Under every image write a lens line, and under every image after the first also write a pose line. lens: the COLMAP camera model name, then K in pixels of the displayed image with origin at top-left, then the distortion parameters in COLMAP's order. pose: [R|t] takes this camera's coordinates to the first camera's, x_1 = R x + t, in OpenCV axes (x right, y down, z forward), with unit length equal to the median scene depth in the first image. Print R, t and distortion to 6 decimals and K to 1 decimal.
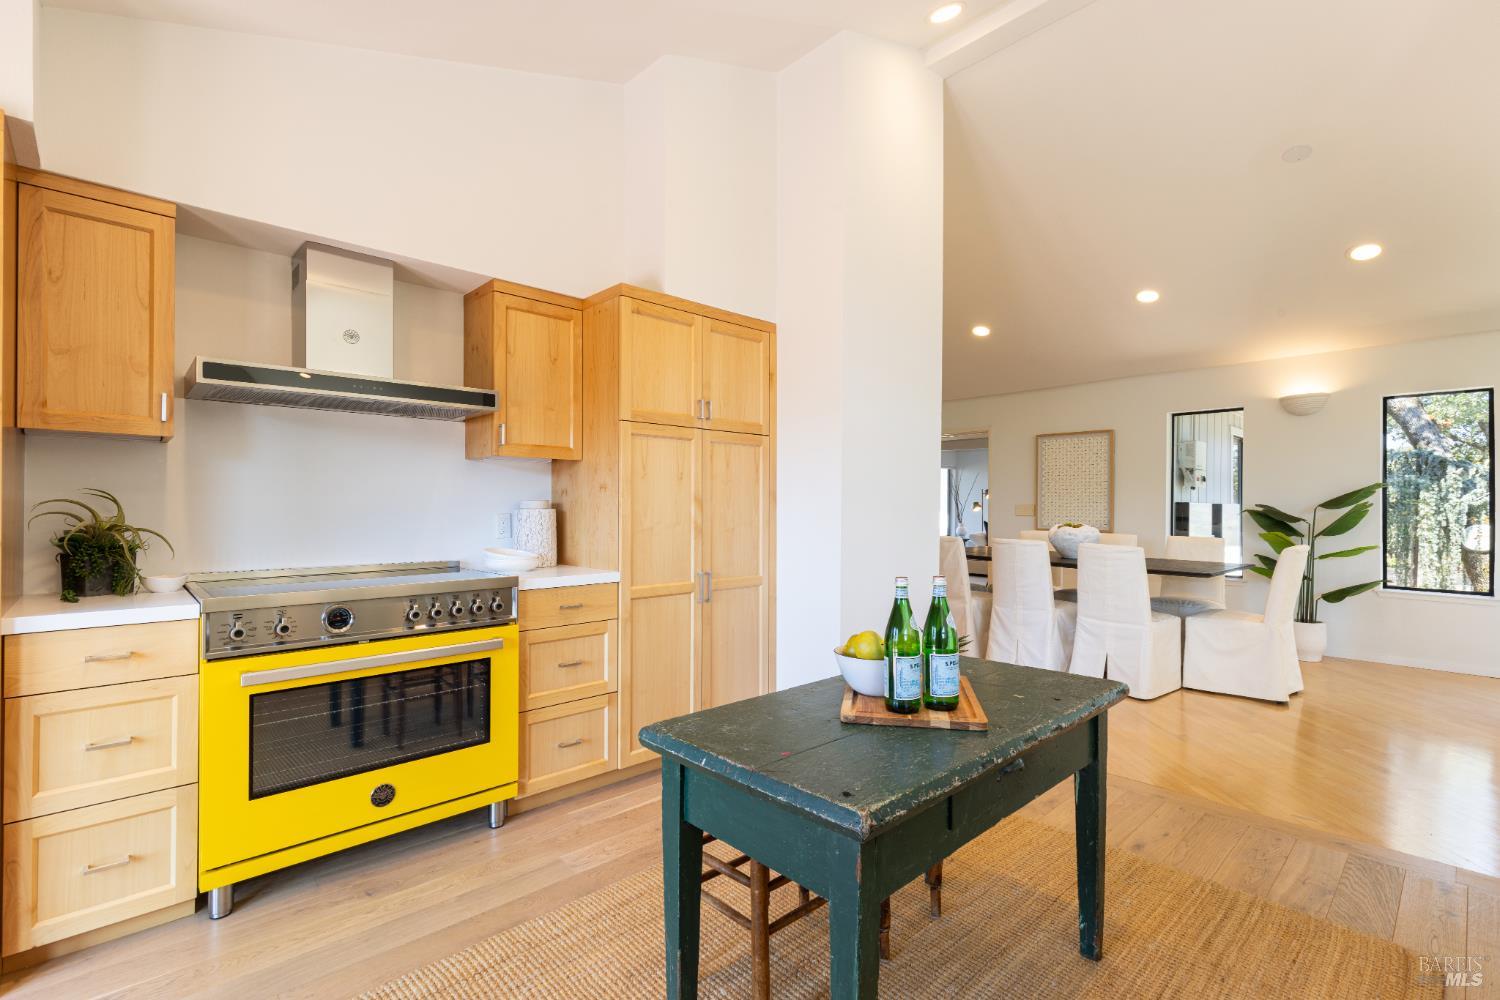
lens RADIAL K [[672.2, 0, 752.7], [0, 672.2, 504.9], [0, 0, 1]] dist [0.002618, 0.000010]
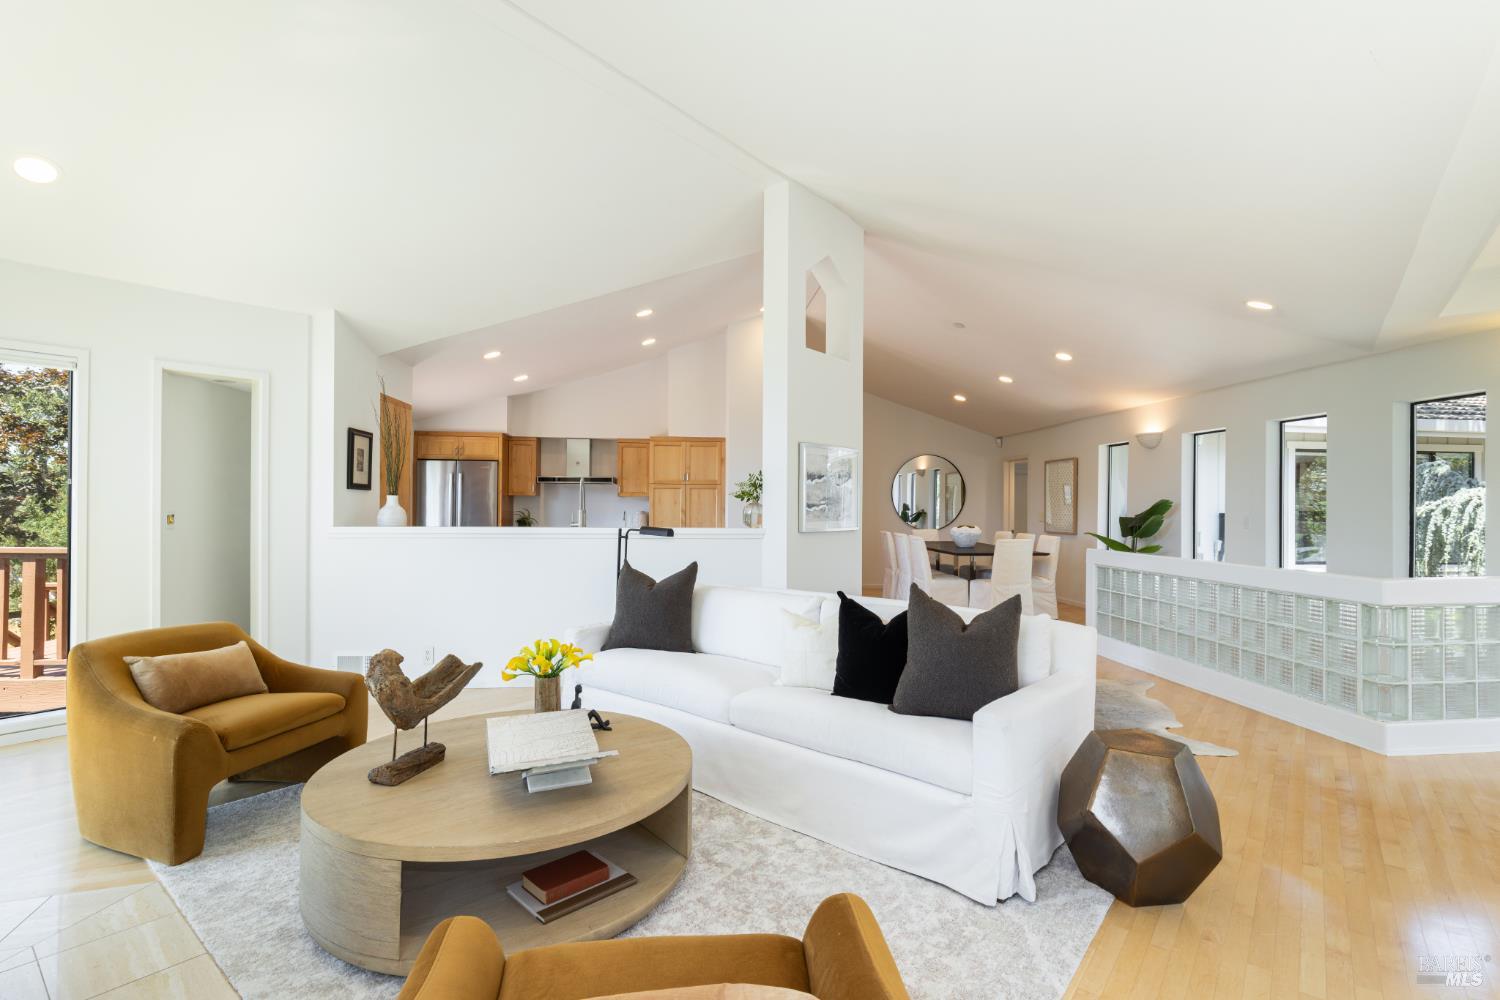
lens RADIAL K [[695.7, 0, 747.9], [0, 695.7, 504.4], [0, 0, 1]] dist [-0.004840, -0.000629]
pose [[0.789757, -0.002721, -0.613414, 1.806657], [-0.002344, 0.999969, -0.007454, -0.014945], [0.613415, 0.007325, 0.789727, -1.008891]]
